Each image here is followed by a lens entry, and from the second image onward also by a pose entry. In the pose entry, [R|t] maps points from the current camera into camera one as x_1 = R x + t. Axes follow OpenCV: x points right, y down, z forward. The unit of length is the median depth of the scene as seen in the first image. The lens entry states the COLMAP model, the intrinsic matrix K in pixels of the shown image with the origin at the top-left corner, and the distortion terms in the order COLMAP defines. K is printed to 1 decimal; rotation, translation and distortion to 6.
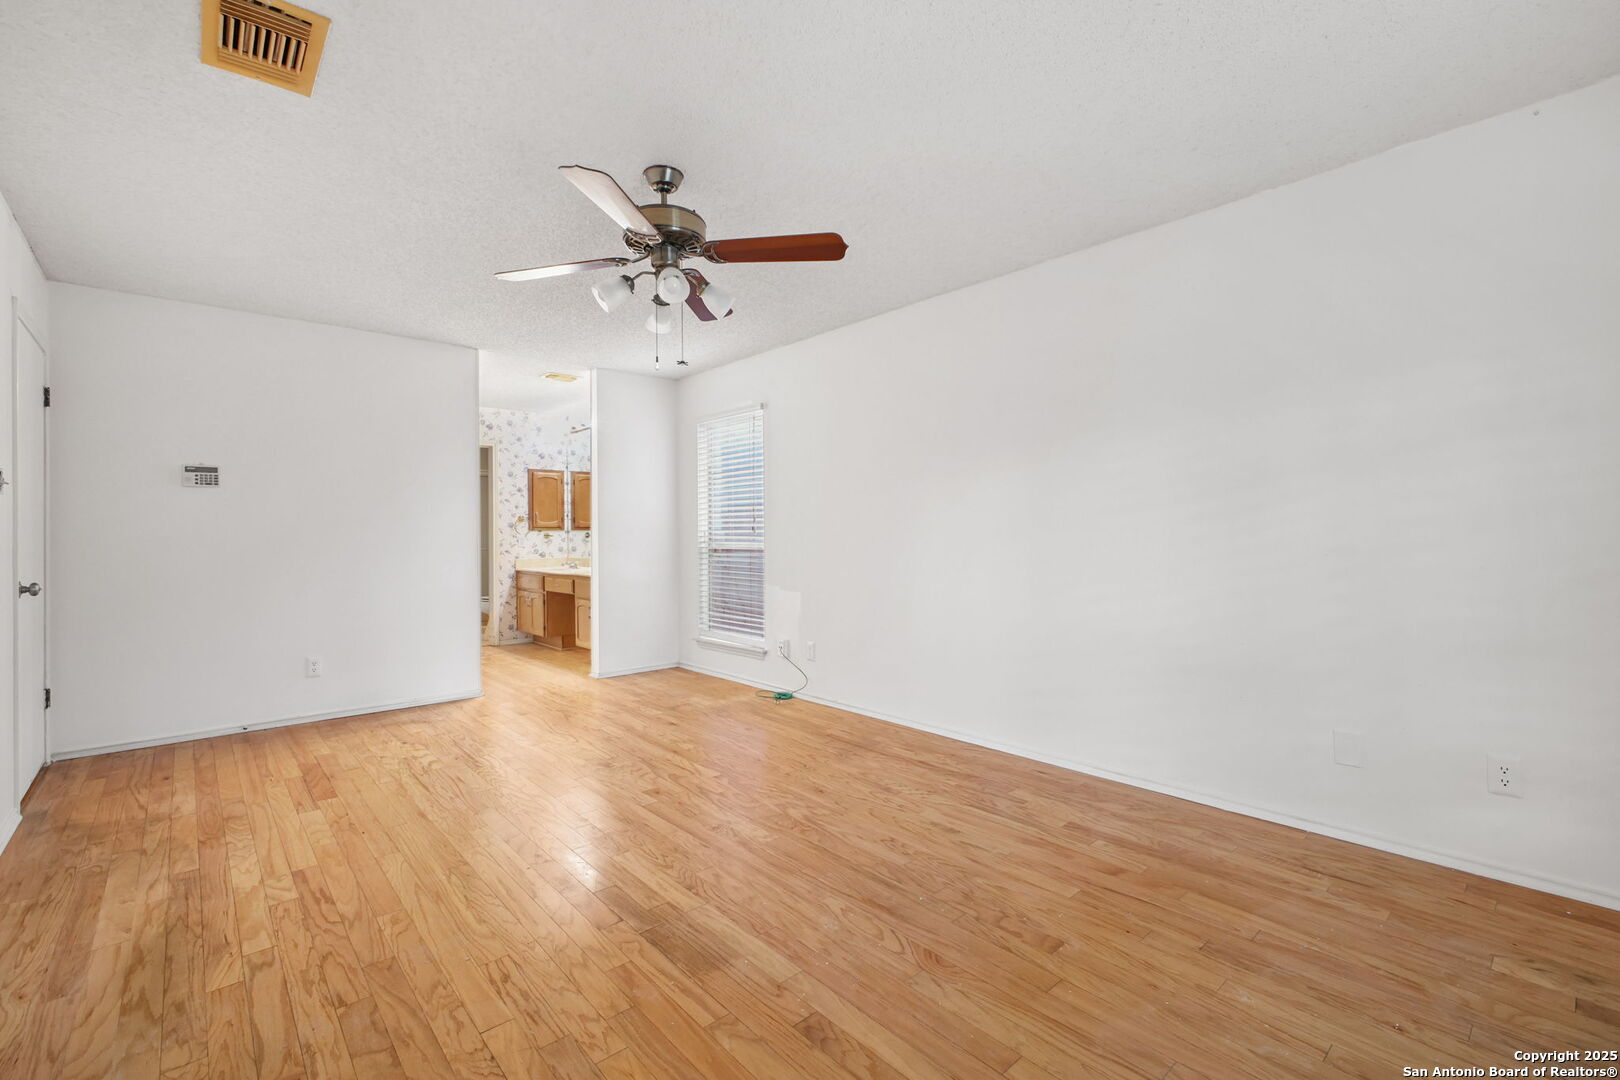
lens RADIAL K [[744.1, 0, 815.2], [0, 744.1, 533.3], [0, 0, 1]] dist [0.005091, -0.000181]
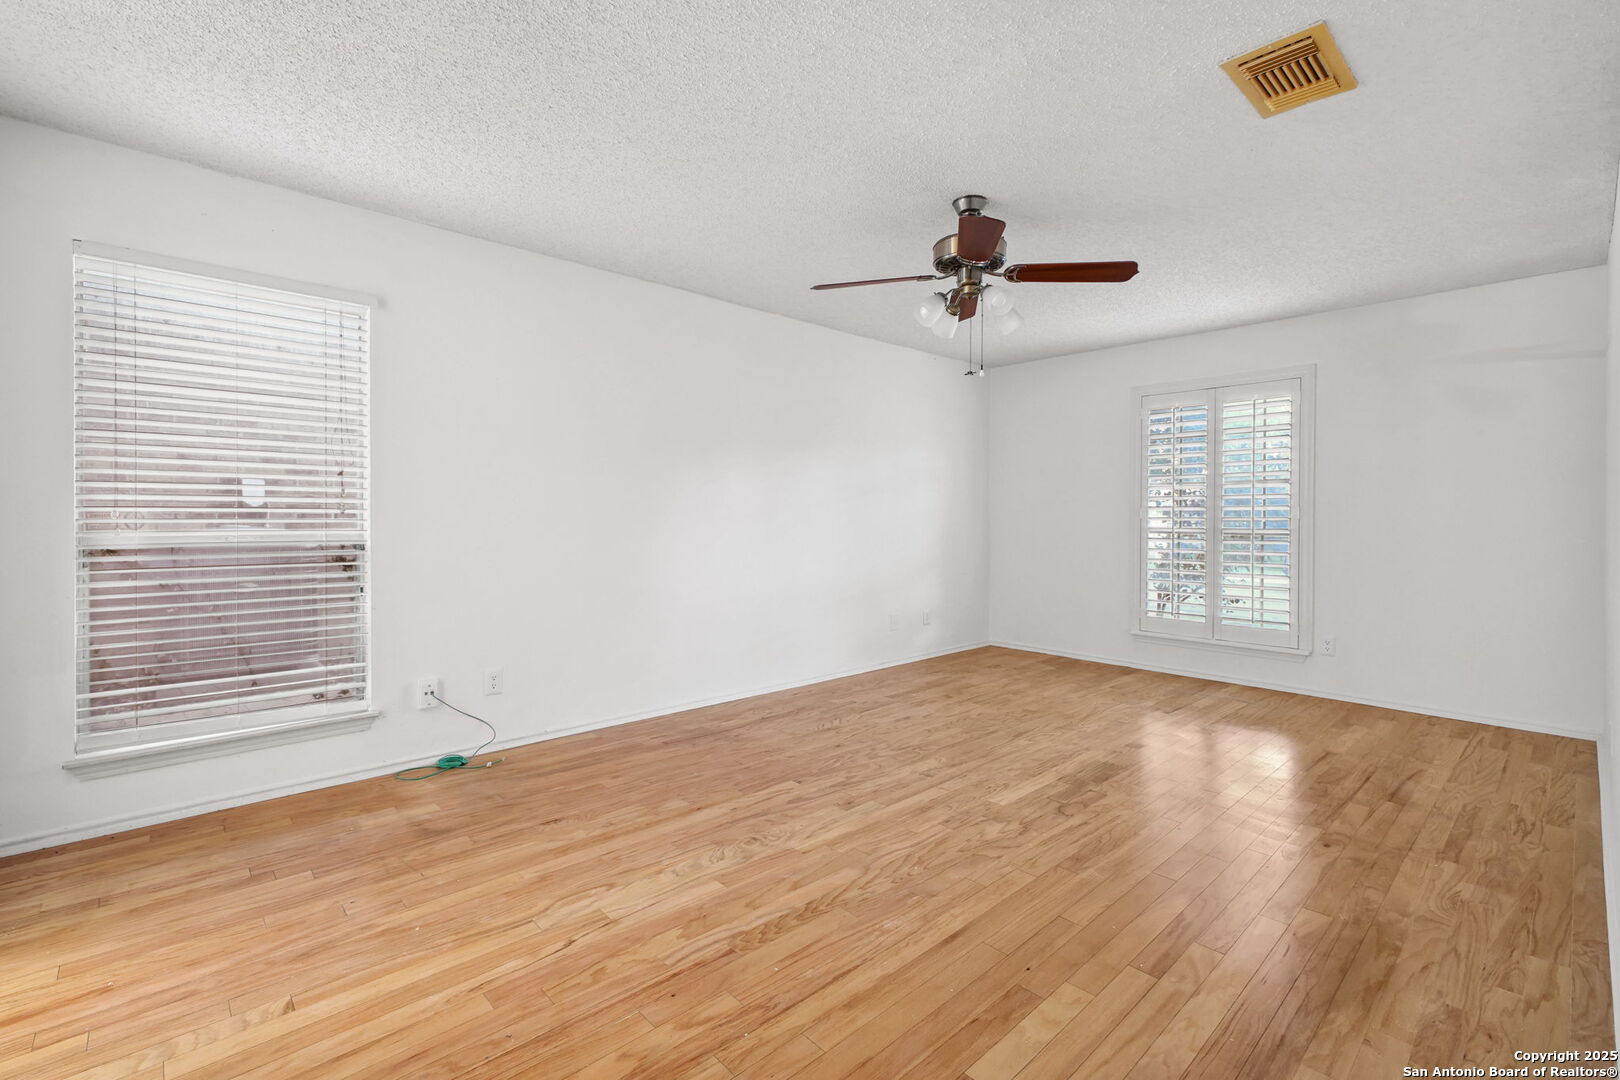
lens RADIAL K [[744.1, 0, 815.7], [0, 744.1, 529.9], [0, 0, 1]] dist [0.005091, -0.000181]
pose [[-0.071279, -0.007488, 0.997428, -0.923705], [-0.003627, 0.999967, 0.007248, 0.005078], [-0.997450, -0.003101, -0.071304, 0.913581]]
